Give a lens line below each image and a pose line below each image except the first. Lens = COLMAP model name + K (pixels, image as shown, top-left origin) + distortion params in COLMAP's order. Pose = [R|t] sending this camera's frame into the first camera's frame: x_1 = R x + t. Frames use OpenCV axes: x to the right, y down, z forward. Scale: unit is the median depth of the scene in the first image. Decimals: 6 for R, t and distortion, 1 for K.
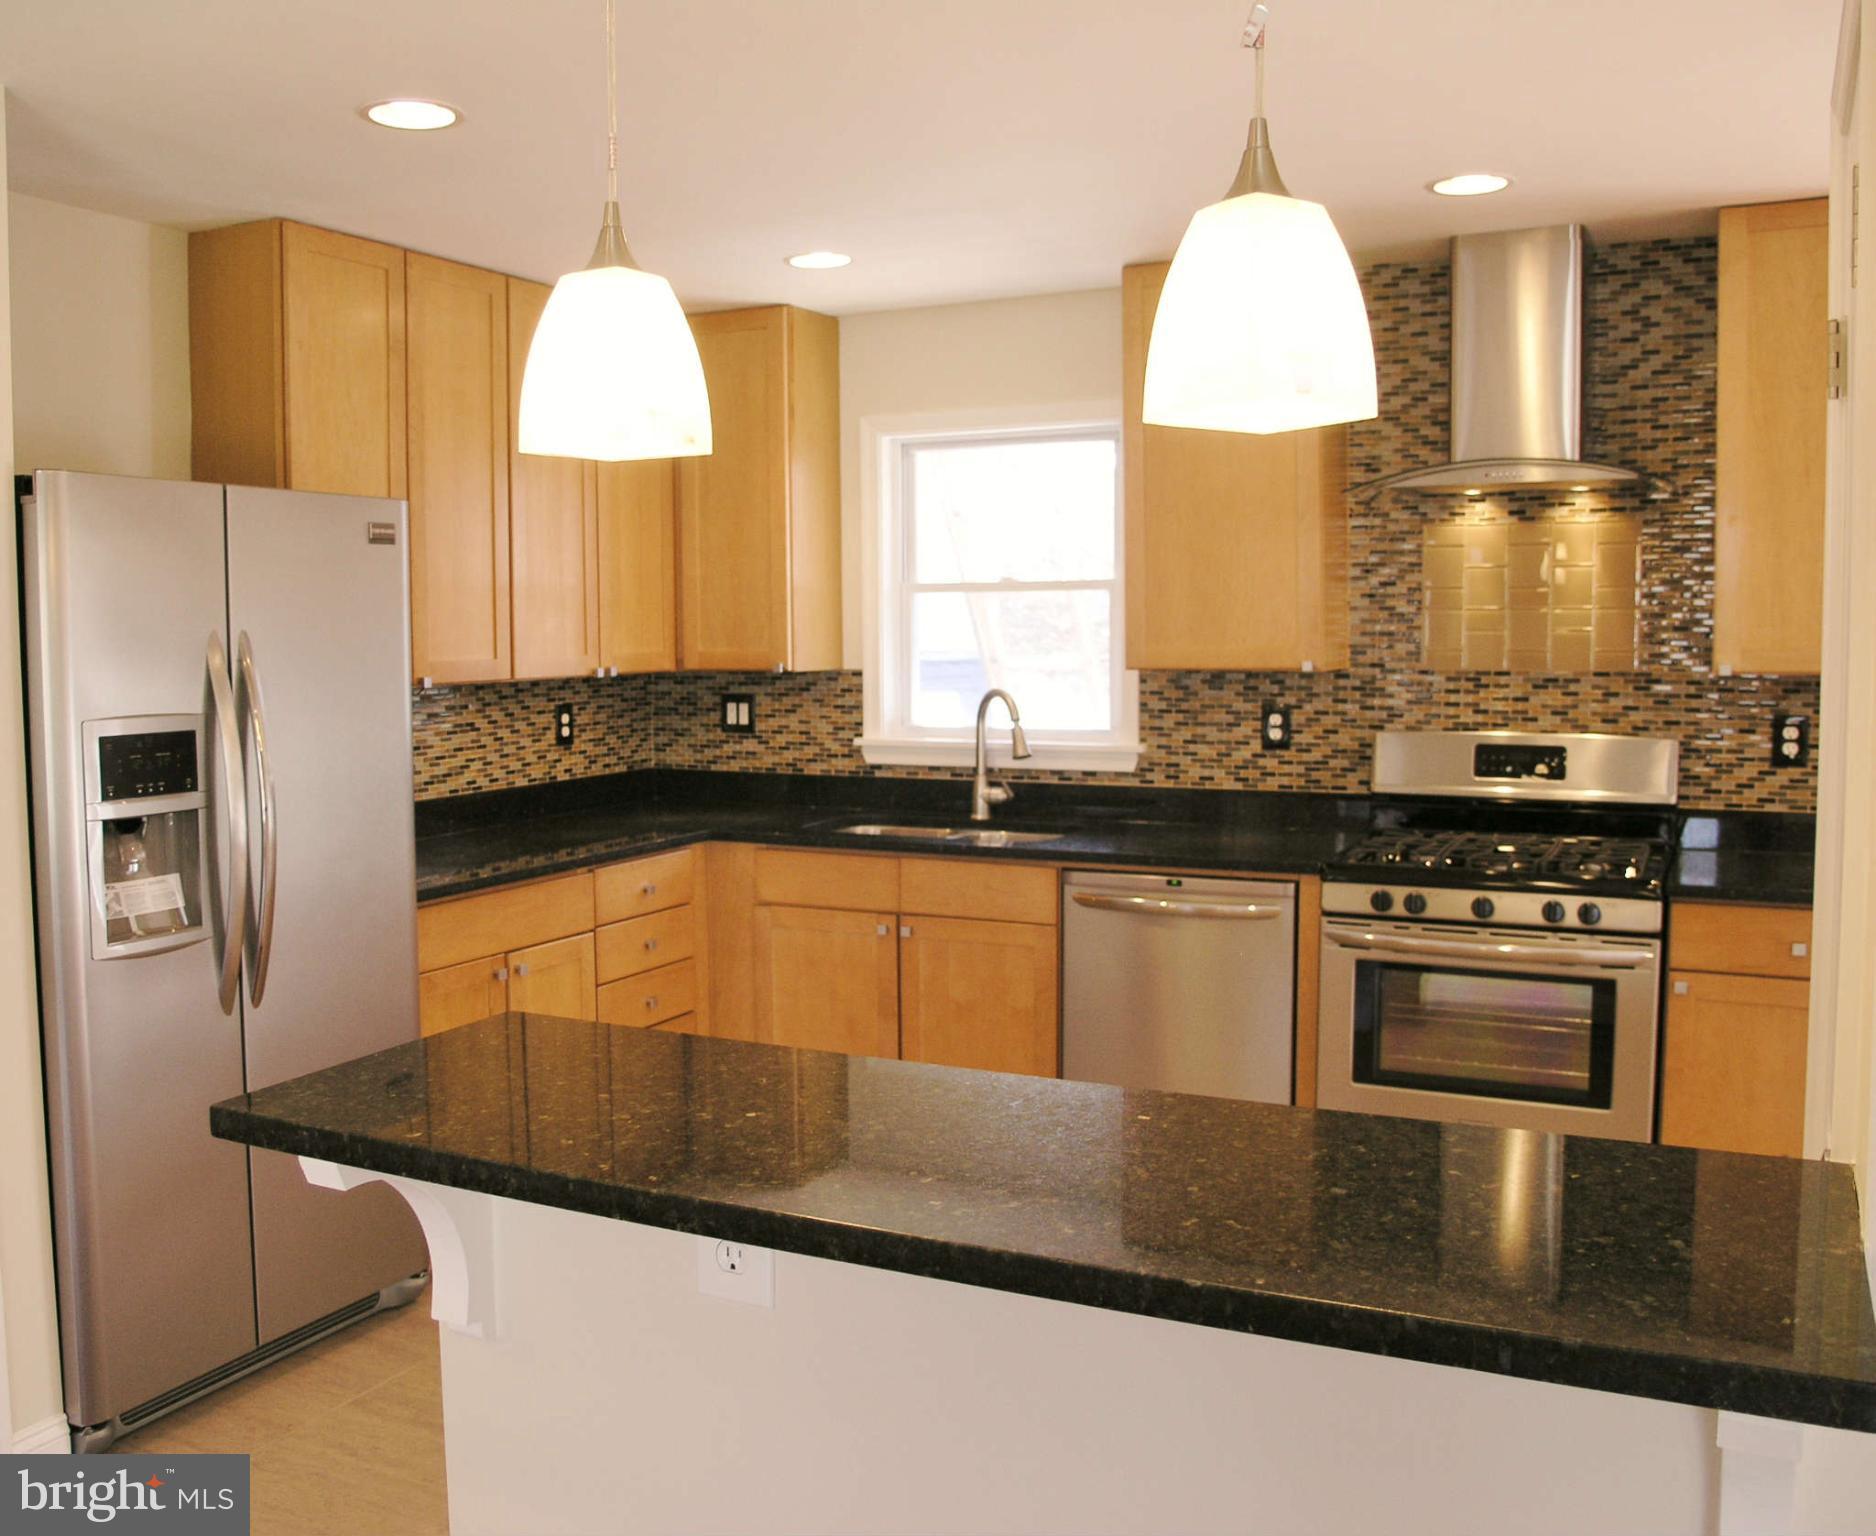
lens RADIAL K [[1762.3, 0, 913.5], [0, 1762.3, 756.3], [0, 0, 1]] dist [-0.073422, 0.000000]
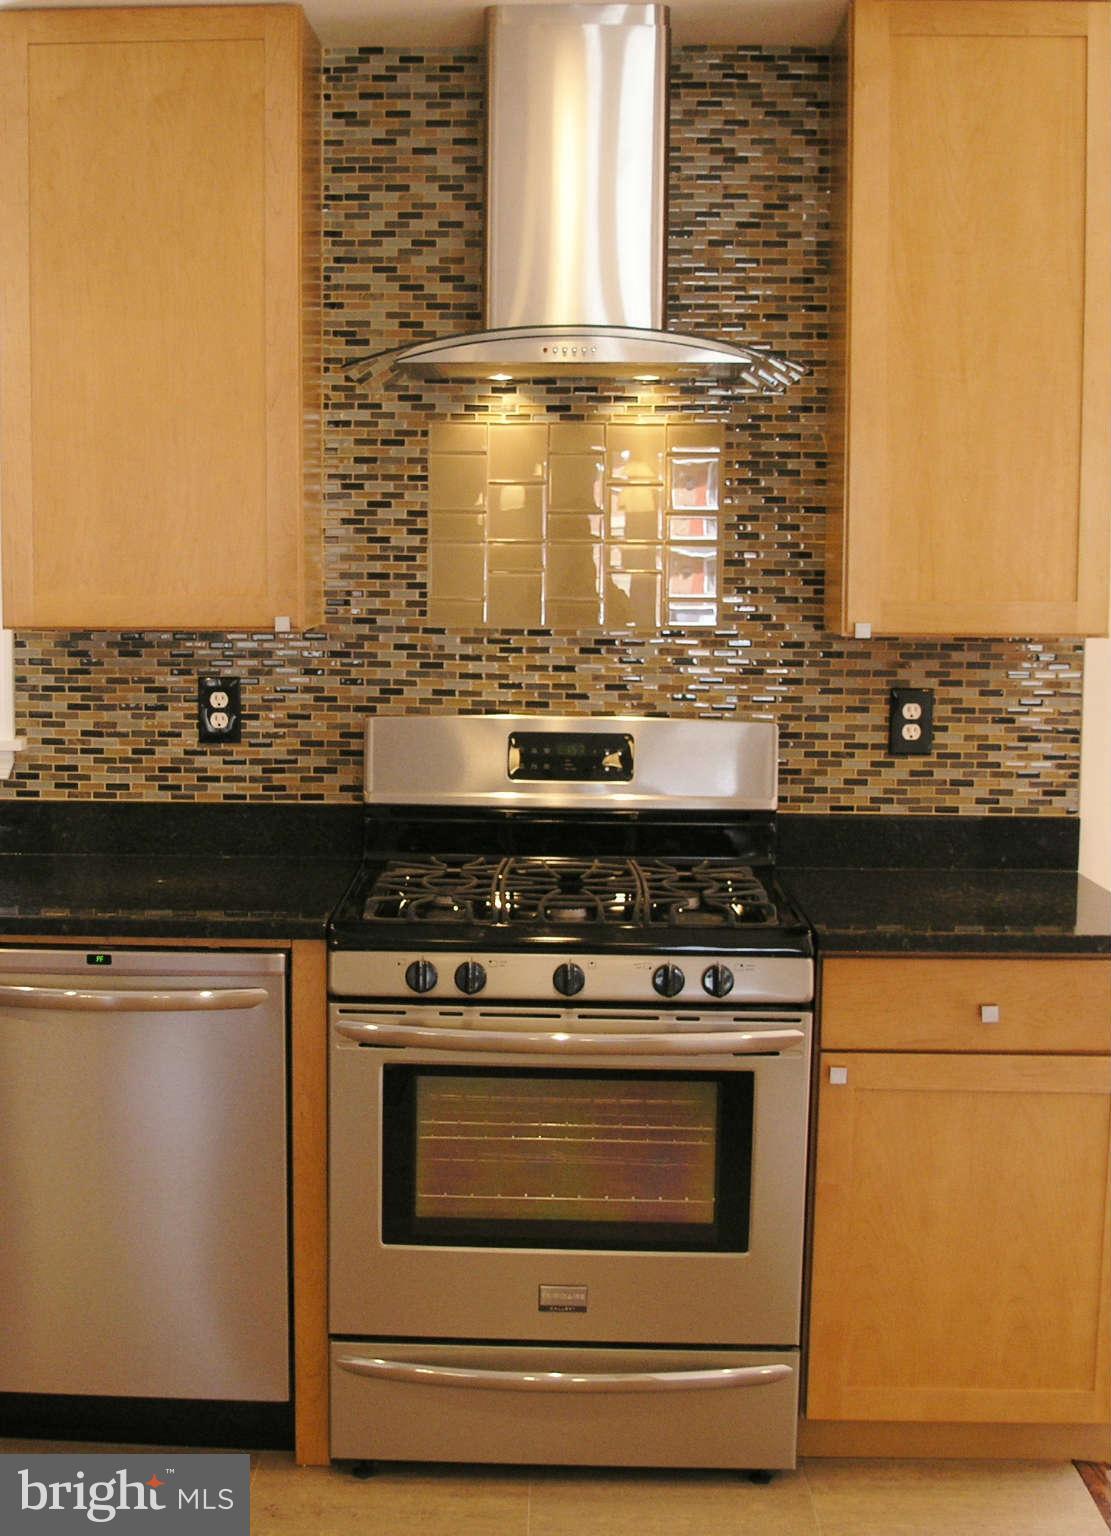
lens RADIAL K [[2020.8, 0, 518.1], [0, 2020.8, 717.6], [0, 0, 1]] dist [-0.088607, 0.000000]
pose [[0.909930, -0.019338, 0.414311, -0.015221], [0.017537, 0.999813, 0.008152, -0.019217], [-0.414391, -0.000152, 0.910099, 0.245375]]
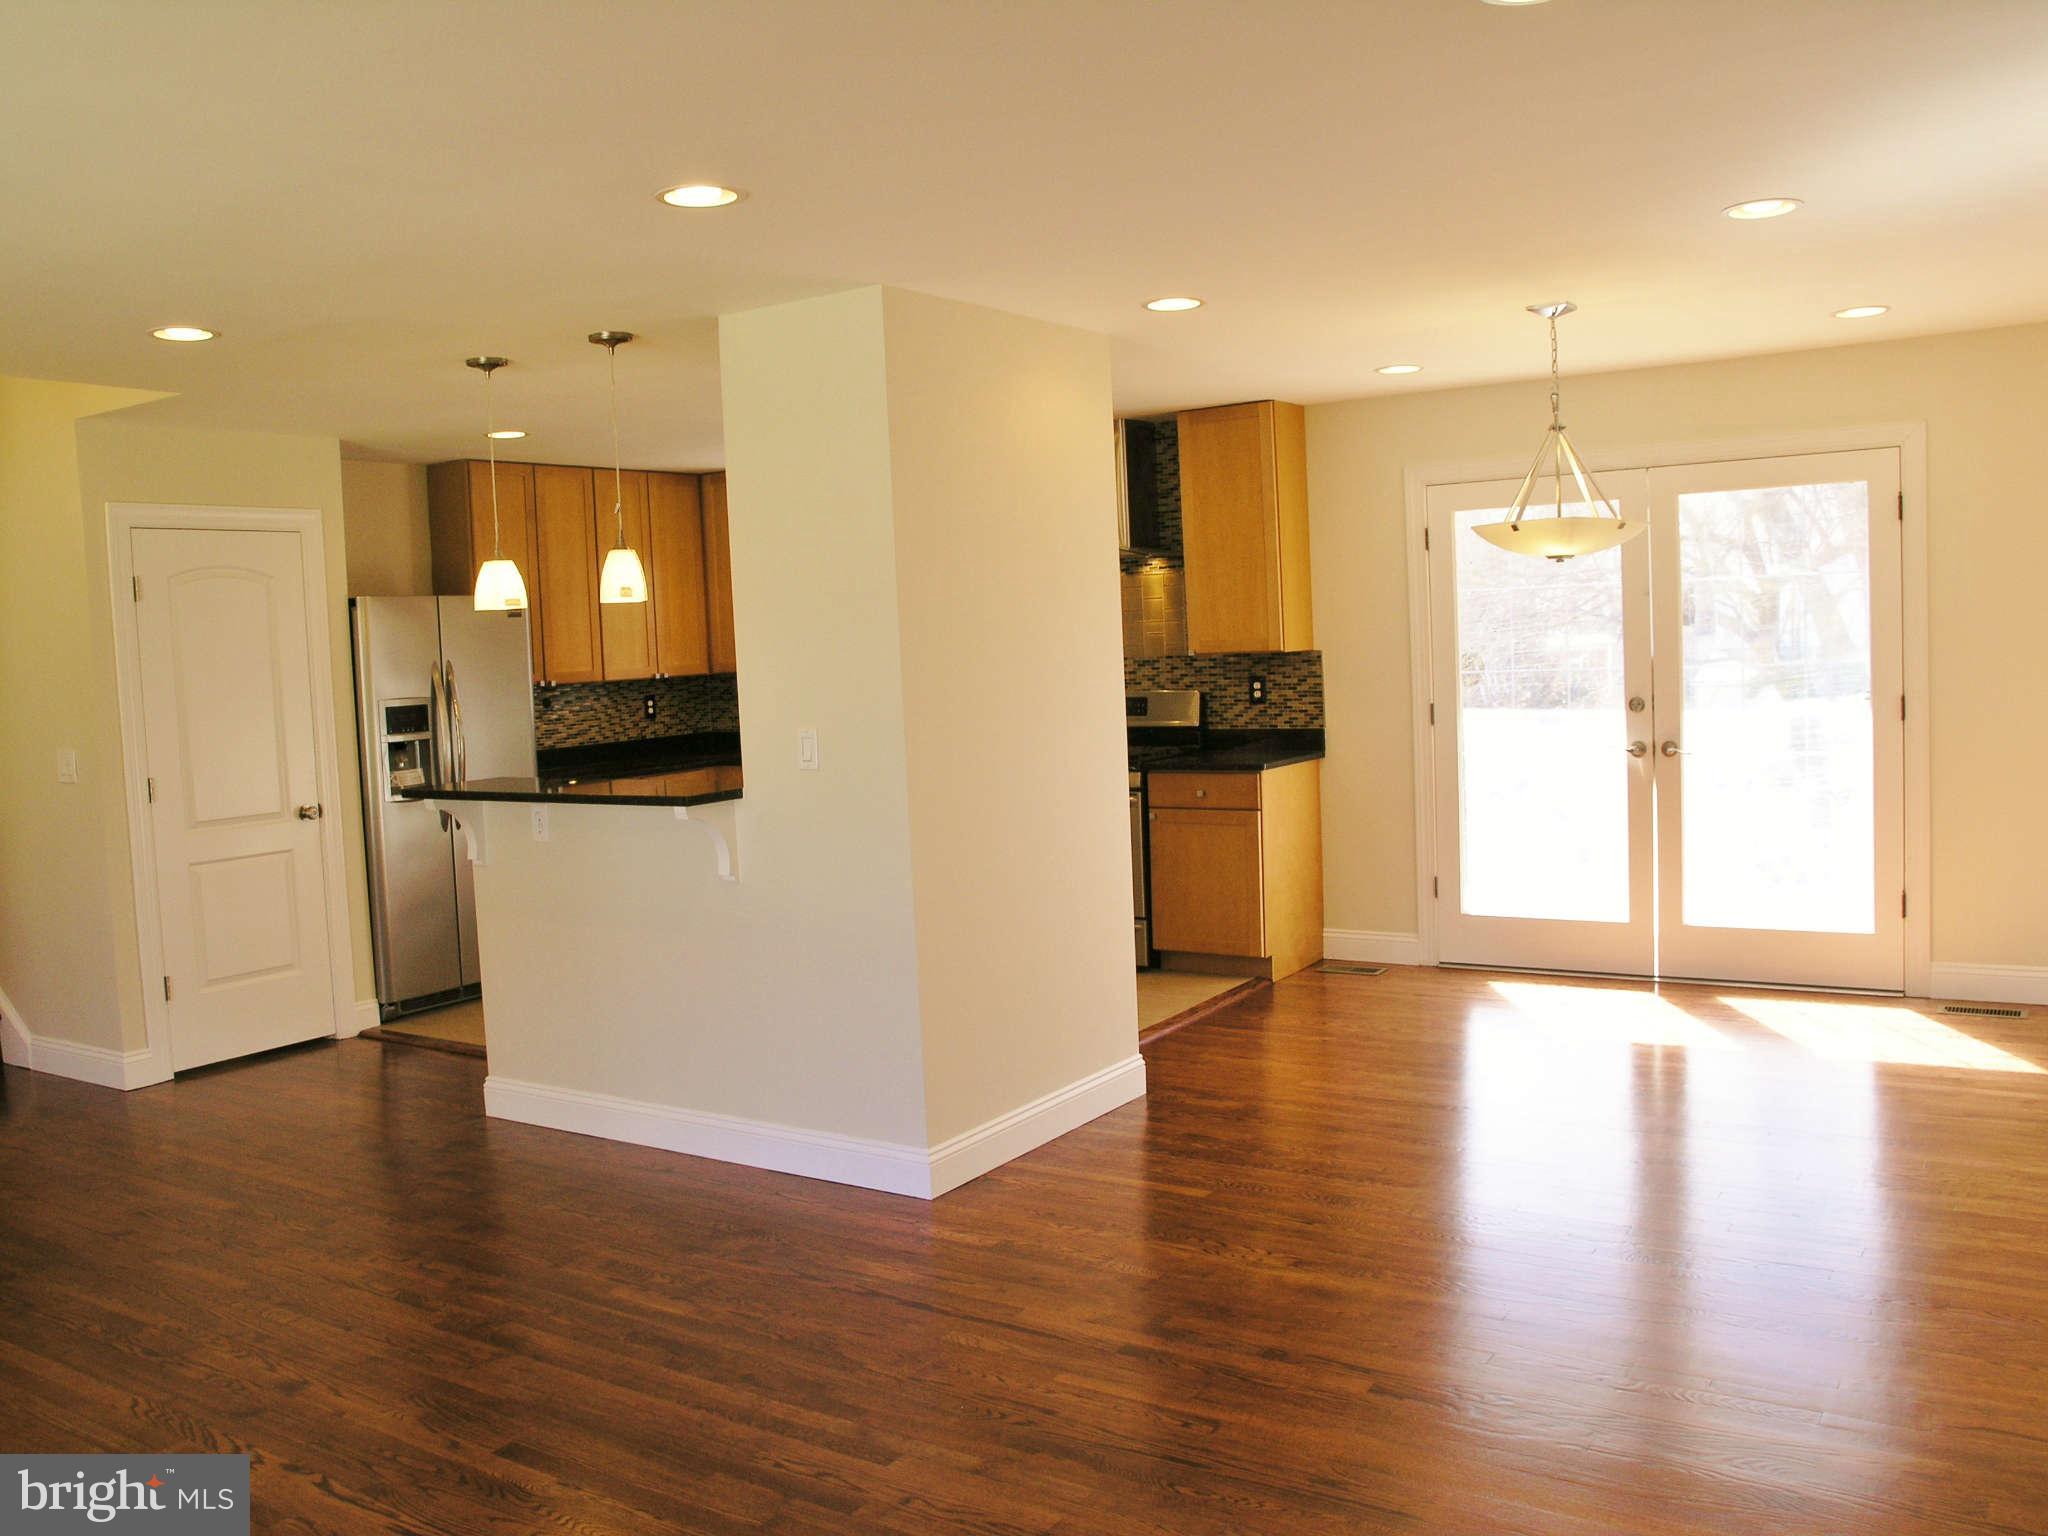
lens RADIAL K [[1710.7, 0, 1002.5], [0, 1710.7, 781.2], [0, 0, 1]] dist [-0.137586, 0.039581]
pose [[0.991754, -0.025242, -0.125647, 0.426984], [0.026380, 0.999625, 0.007404, 0.062362], [0.125413, -0.010658, 0.992047, -0.766810]]
